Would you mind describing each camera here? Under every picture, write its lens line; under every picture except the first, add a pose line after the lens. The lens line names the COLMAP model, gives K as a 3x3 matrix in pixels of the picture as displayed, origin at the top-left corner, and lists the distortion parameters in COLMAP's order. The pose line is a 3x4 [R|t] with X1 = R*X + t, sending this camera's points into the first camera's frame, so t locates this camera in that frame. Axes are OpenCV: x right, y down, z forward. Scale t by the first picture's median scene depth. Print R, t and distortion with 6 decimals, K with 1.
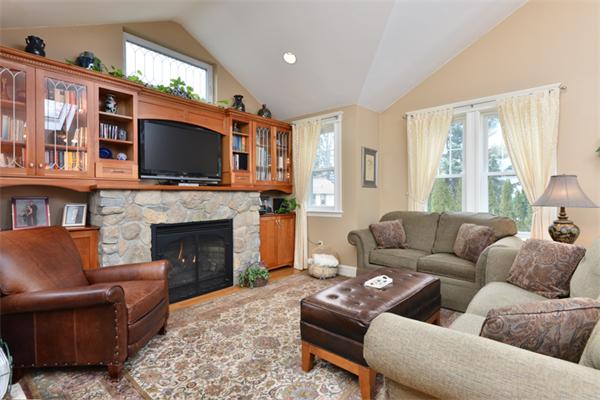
lens RADIAL K [[278.7, 0, 316.0], [0, 278.7, 196.8], [0, 0, 1]] dist [-0.006126, -0.001035]
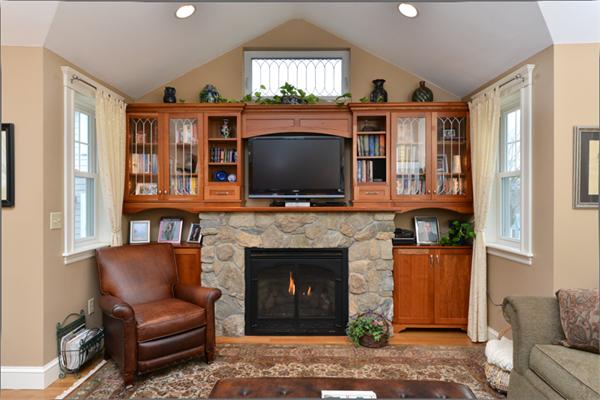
lens RADIAL K [[375.8, 0, 301.5], [0, 375.8, 199.0], [0, 0, 1]] dist [0.007417, 0.000636]
pose [[0.644470, 0.008388, -0.764583, 0.432924], [-0.010833, 0.999940, 0.001839, -0.060086], [0.764553, 0.007097, 0.644522, 0.250402]]
